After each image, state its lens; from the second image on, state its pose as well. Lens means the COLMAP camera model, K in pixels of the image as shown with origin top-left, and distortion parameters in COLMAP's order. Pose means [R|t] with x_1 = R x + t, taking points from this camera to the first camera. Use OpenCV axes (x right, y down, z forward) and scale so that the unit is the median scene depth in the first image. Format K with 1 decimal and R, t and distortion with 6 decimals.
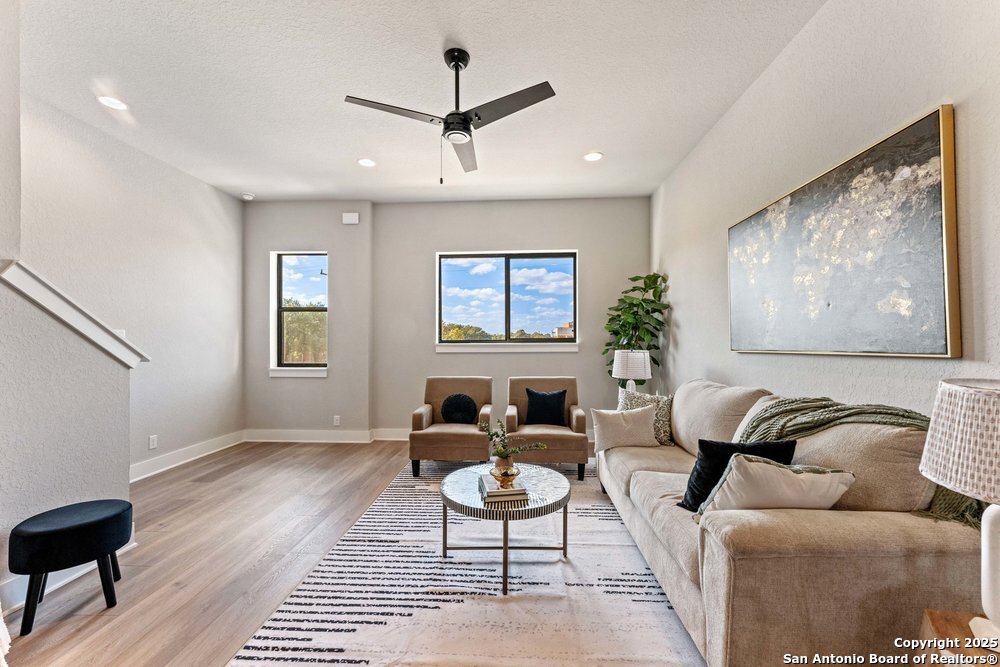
lens RADIAL K [[404.8, 0, 495.7], [0, 404.8, 336.5], [0, 0, 1]] dist [0.000649, 0.000581]
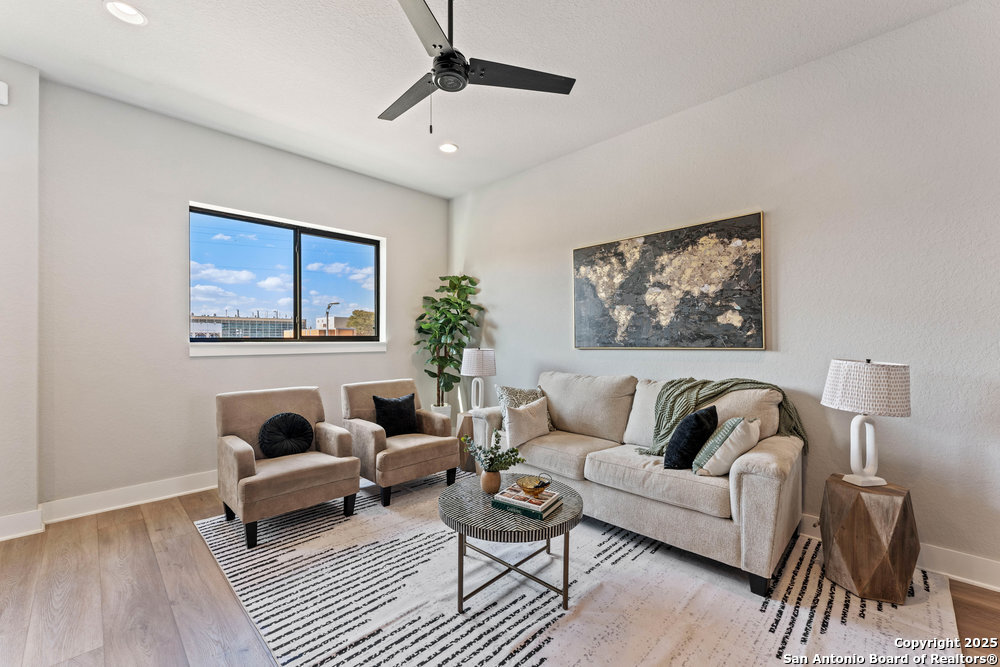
lens RADIAL K [[415.6, 0, 501.8], [0, 415.6, 337.9], [0, 0, 1]] dist [0.001307, 0.000271]
pose [[0.659202, 0.005540, 0.751945, -0.448555], [-0.011580, 0.999929, 0.002785, 0.003387], [-0.751876, -0.010544, 0.659220, 0.268595]]
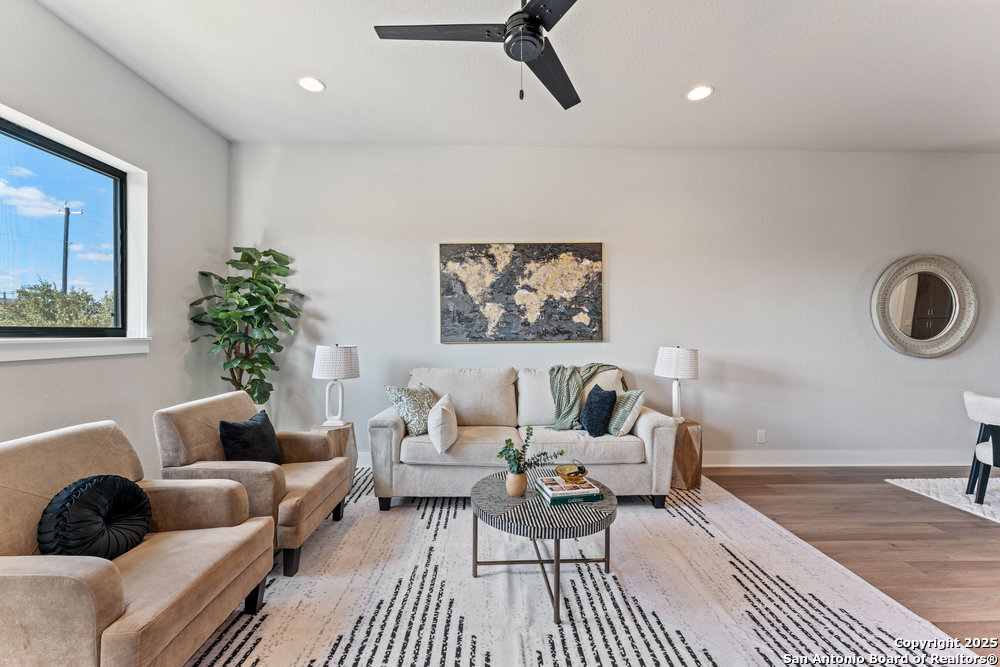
lens RADIAL K [[398.7, 0, 505.9], [0, 398.7, 335.1], [0, 0, 1]] dist [0.001688, 0.000184]
pose [[-0.094418, -0.001426, 0.995532, -0.555636], [-0.014285, 0.999898, 0.000078, 0.008434], [-0.995430, -0.014214, -0.094428, 0.766251]]
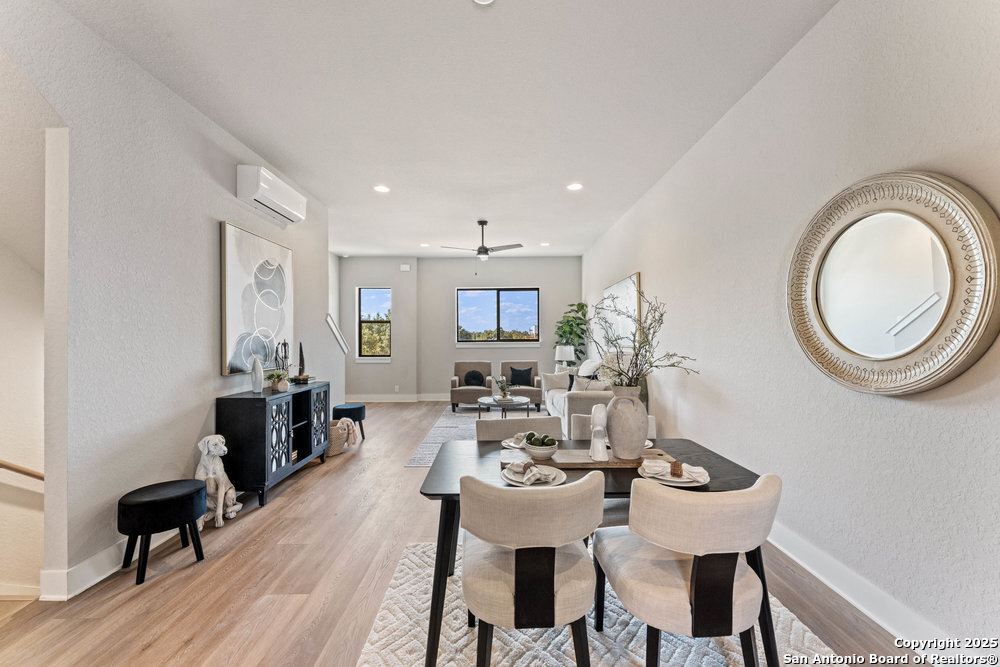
lens RADIAL K [[407.1, 0, 485.5], [0, 407.1, 334.2], [0, 0, 1]] dist [0.001873, 0.000179]
pose [[0.999595, -0.002506, 0.028340, -0.102090], [0.002459, 0.999995, 0.001725, -0.026794], [-0.028344, -0.001655, 0.999597, -0.963202]]
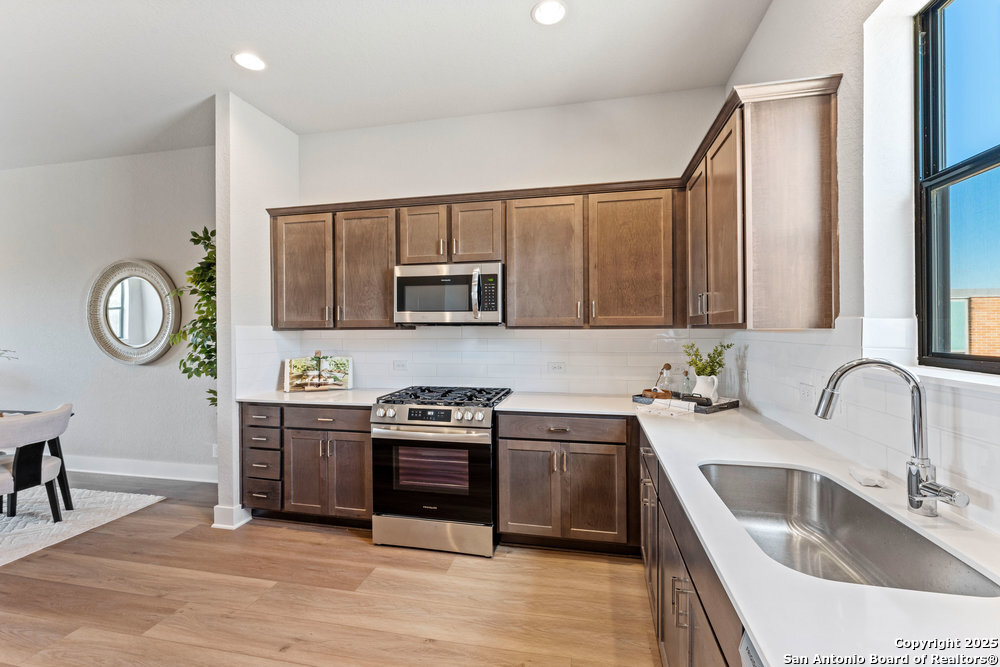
lens RADIAL K [[408.9, 0, 530.7], [0, 408.9, 329.0], [0, 0, 1]] dist [-0.001906, 0.000038]
pose [[0.122937, 0.001550, 0.992413, -0.521095], [-0.006973, 0.999975, -0.000698, -0.047976], [-0.992390, -0.006834, 0.122945, -1.613880]]
